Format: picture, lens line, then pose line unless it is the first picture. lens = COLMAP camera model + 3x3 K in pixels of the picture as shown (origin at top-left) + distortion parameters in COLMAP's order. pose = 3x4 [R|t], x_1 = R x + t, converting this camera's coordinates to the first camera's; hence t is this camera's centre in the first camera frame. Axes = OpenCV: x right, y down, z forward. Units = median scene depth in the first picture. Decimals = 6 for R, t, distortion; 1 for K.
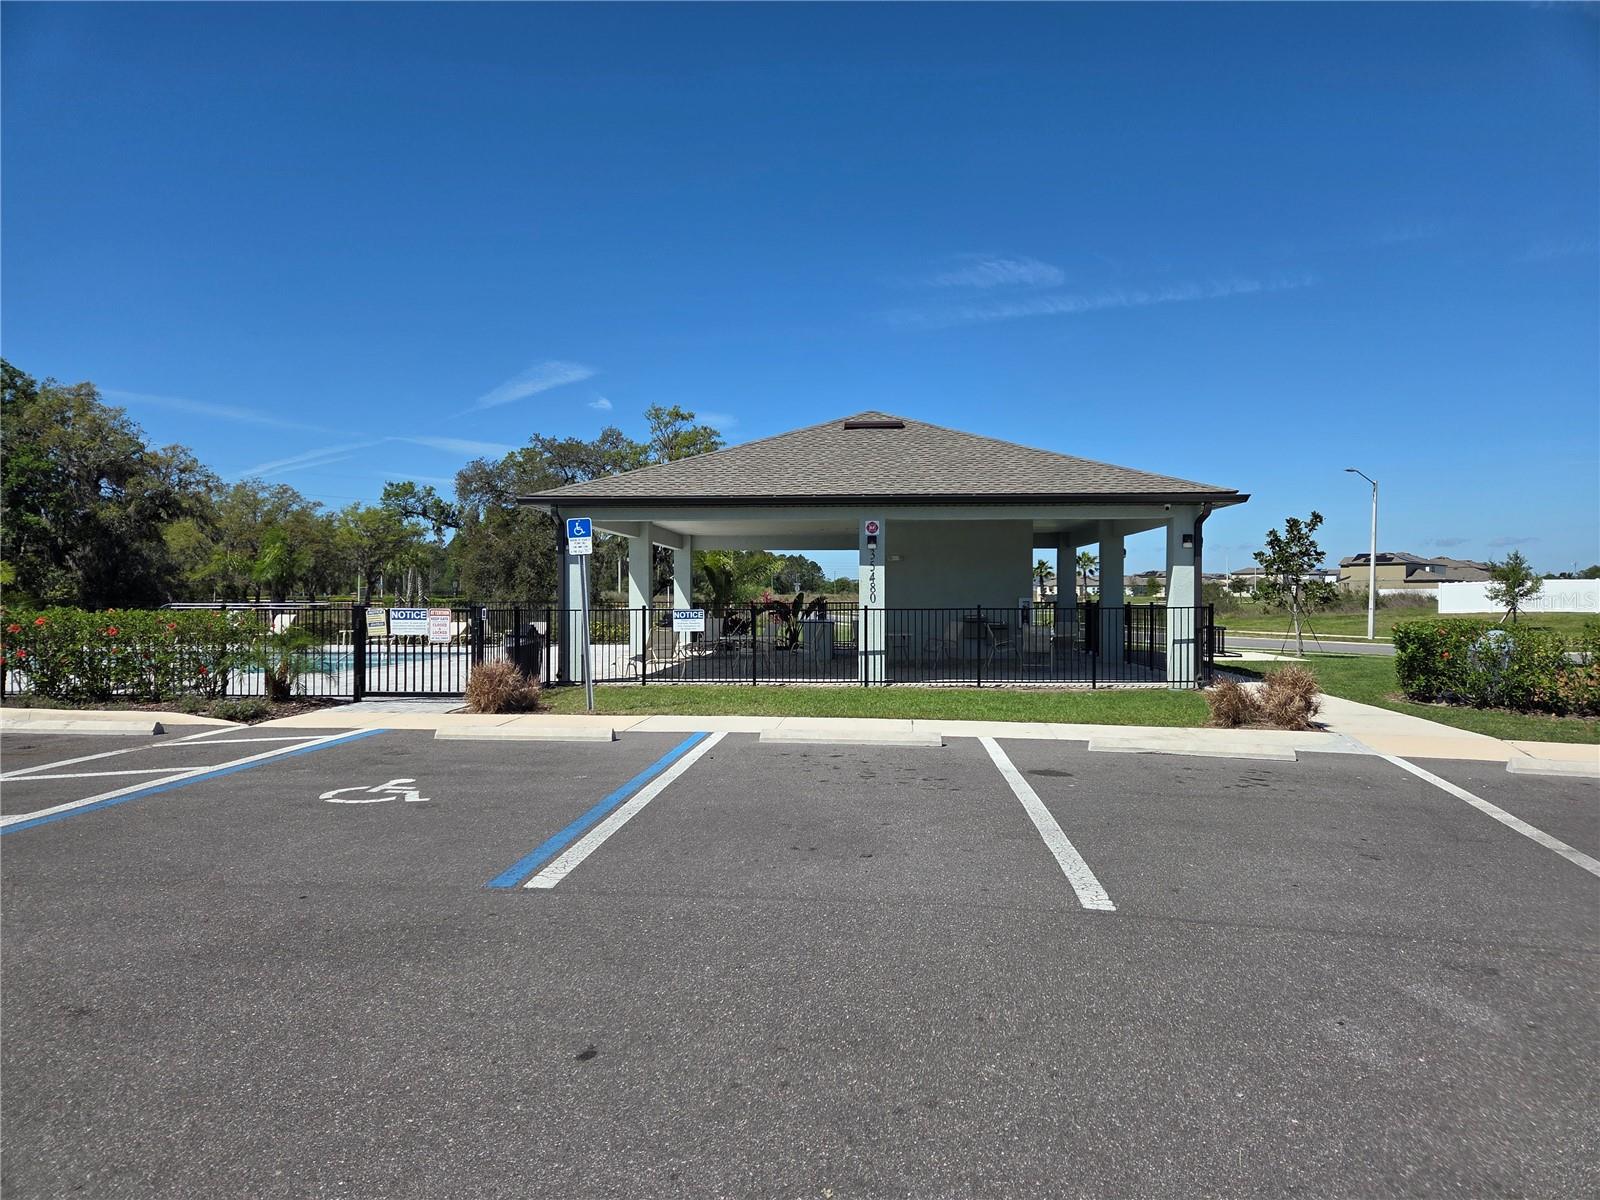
lens RADIAL K [[1067.6, 0, 800.0], [0, 1067.6, 600.0], [0, 0, 1]] dist [0.064407, -0.051747]
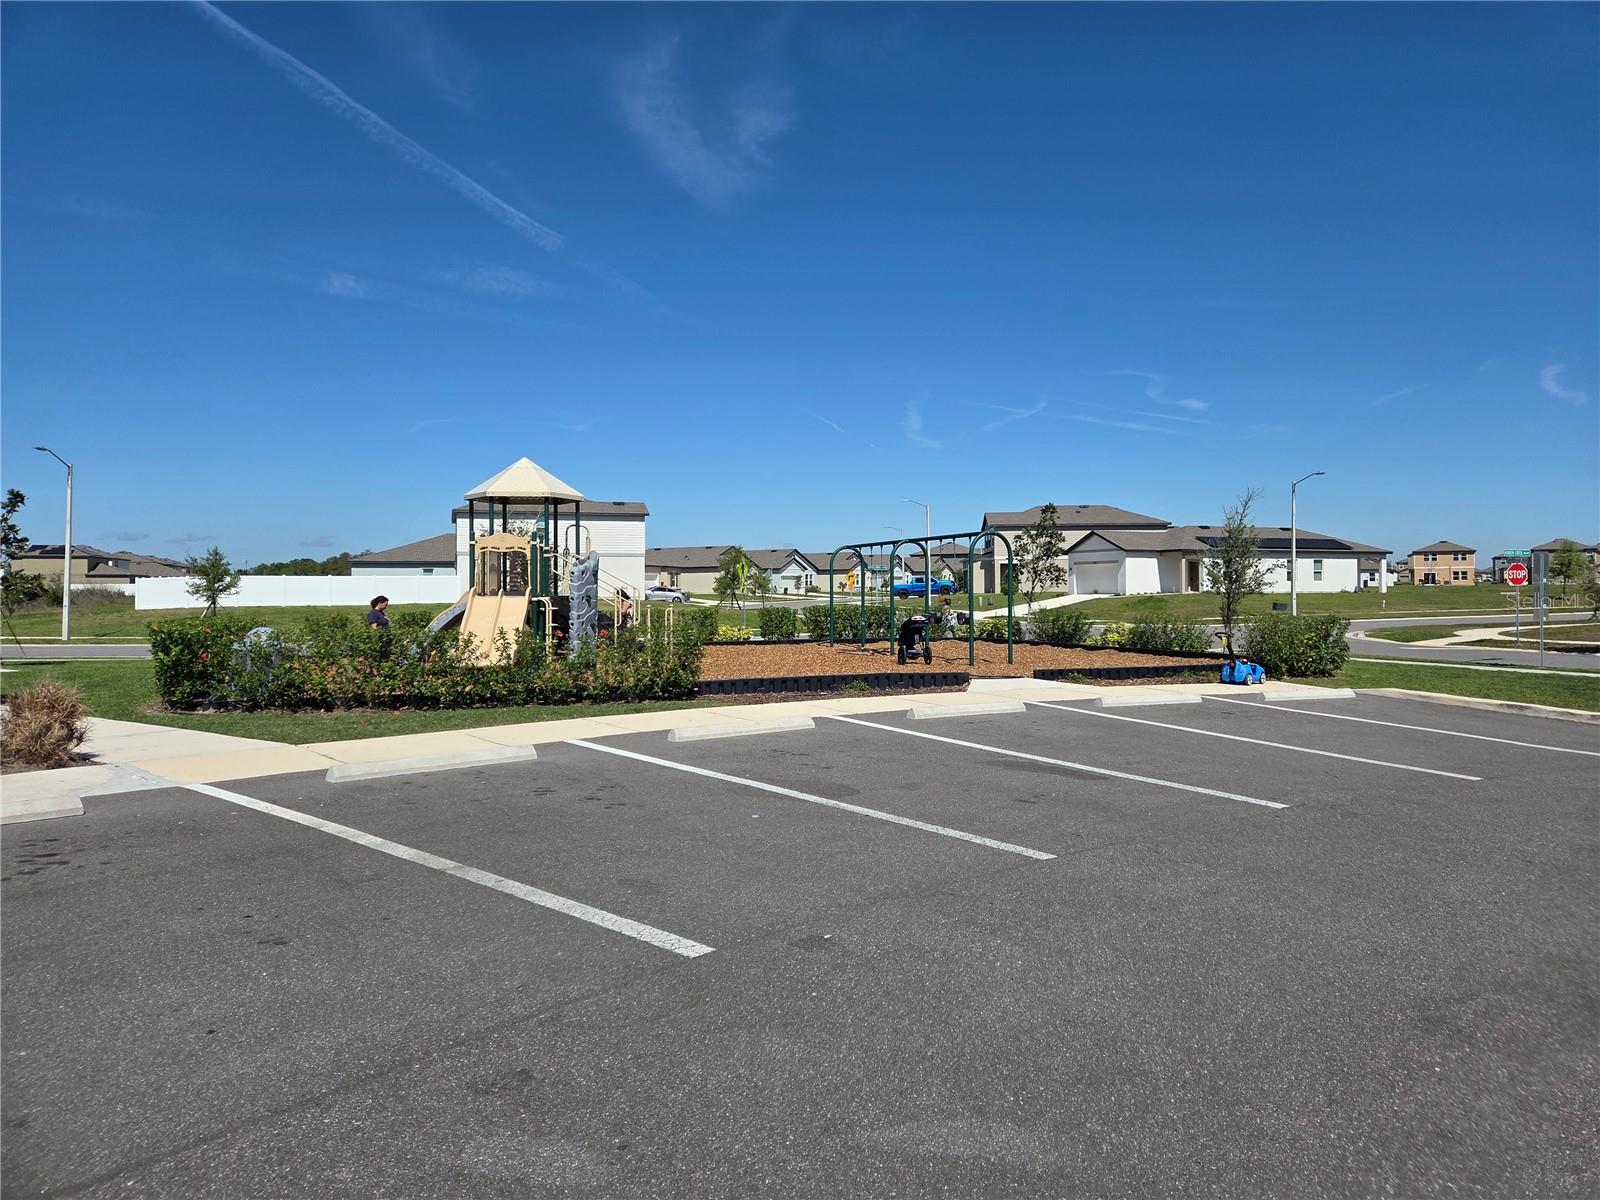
lens RADIAL K [[1067.6, 0, 800.0], [0, 1067.6, 600.0], [0, 0, 1]] dist [0.064407, -0.051747]
pose [[0.455560, -0.009802, 0.890151, 0.013958], [0.006050, 0.999950, 0.007915, -0.000512], [-0.890185, 0.001779, 0.455597, 0.150699]]
